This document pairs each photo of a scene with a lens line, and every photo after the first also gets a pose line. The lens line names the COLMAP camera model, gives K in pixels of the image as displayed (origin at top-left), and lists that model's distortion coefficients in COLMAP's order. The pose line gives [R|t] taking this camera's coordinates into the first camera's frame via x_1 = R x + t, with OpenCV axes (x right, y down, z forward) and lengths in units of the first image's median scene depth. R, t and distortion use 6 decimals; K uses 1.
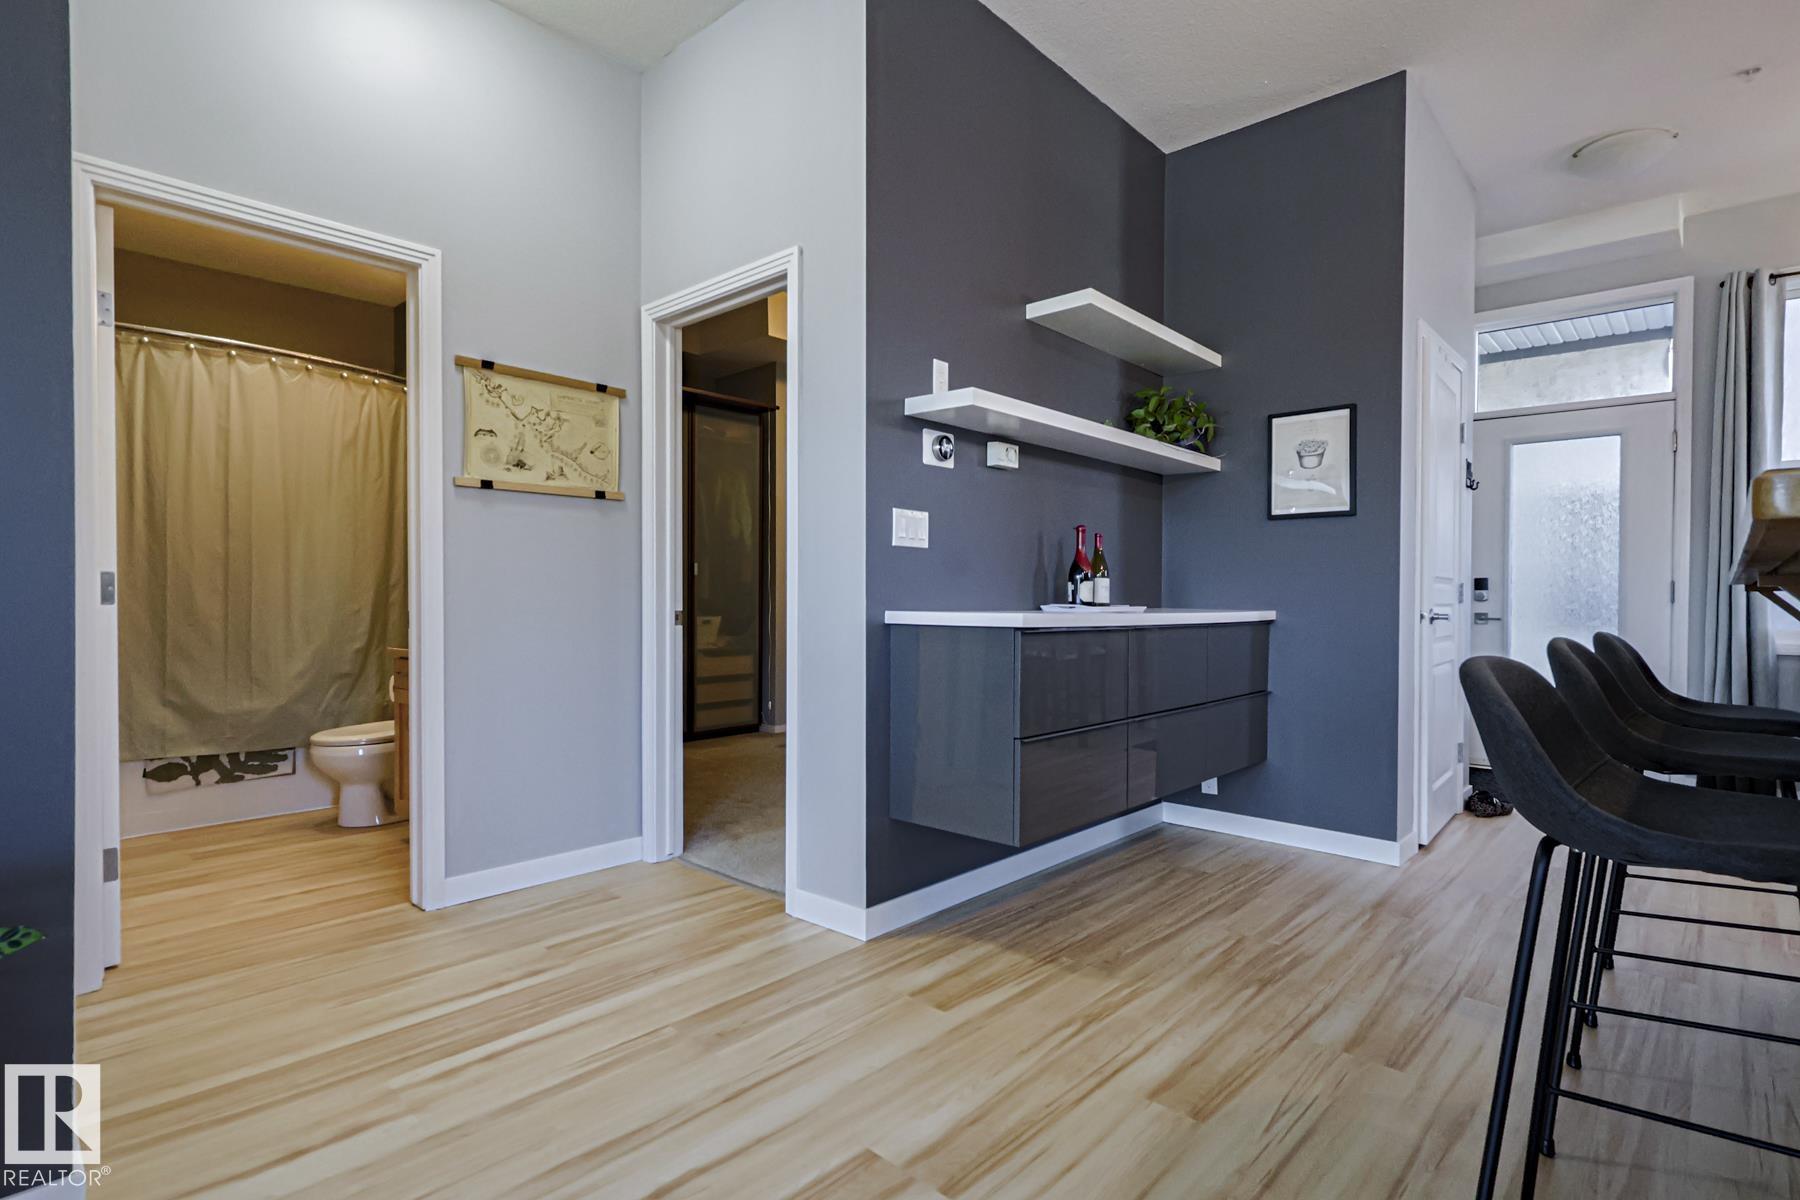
lens RADIAL K [[884.0, 0, 902.2], [0, 884.0, 594.1], [0, 0, 1]] dist [-0.004734, 0.003955]
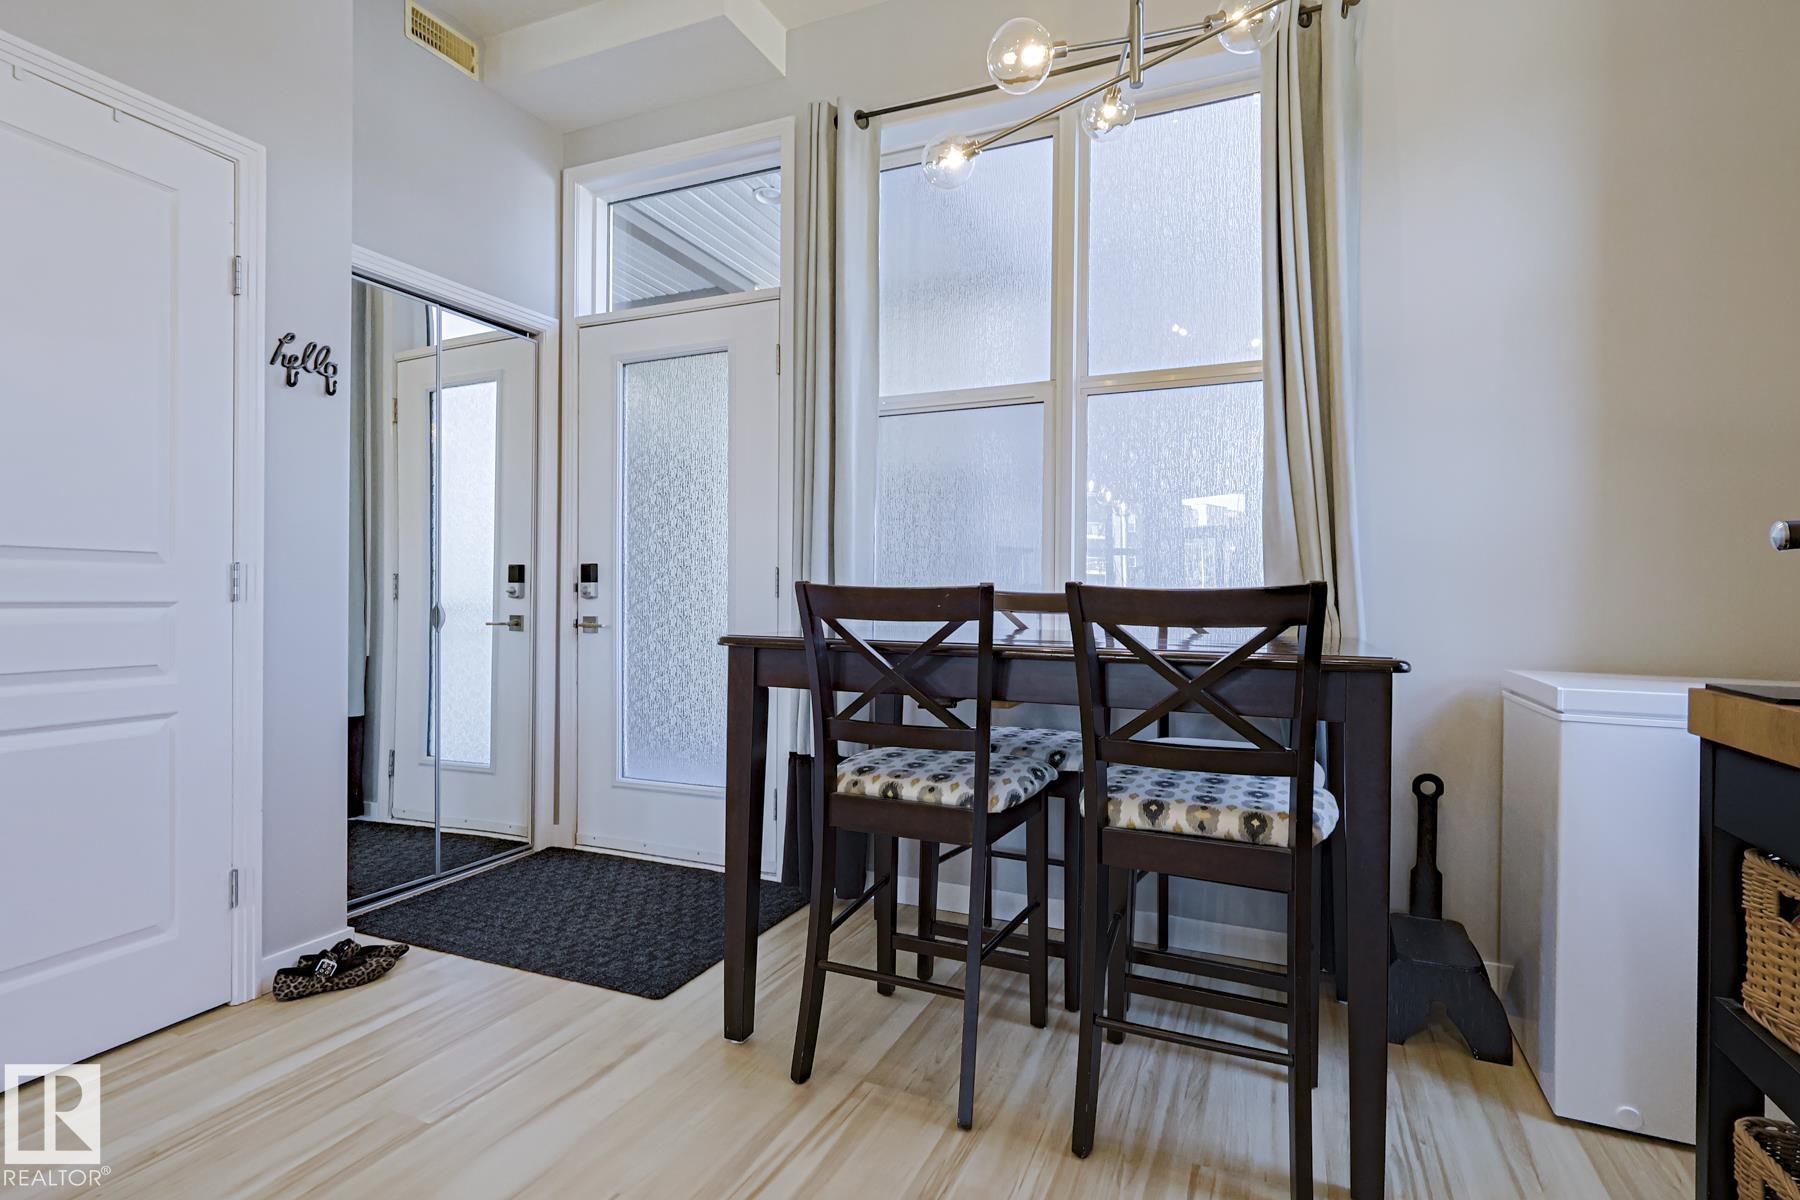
lens RADIAL K [[884.0, 0, 889.8], [0, 884.0, 600.9], [0, 0, 1]] dist [-0.004734, 0.003955]
pose [[0.941703, -0.007557, 0.336359, 1.015026], [0.006025, 0.999966, 0.005597, 0.010205], [-0.336390, -0.003245, 0.941717, 0.464058]]
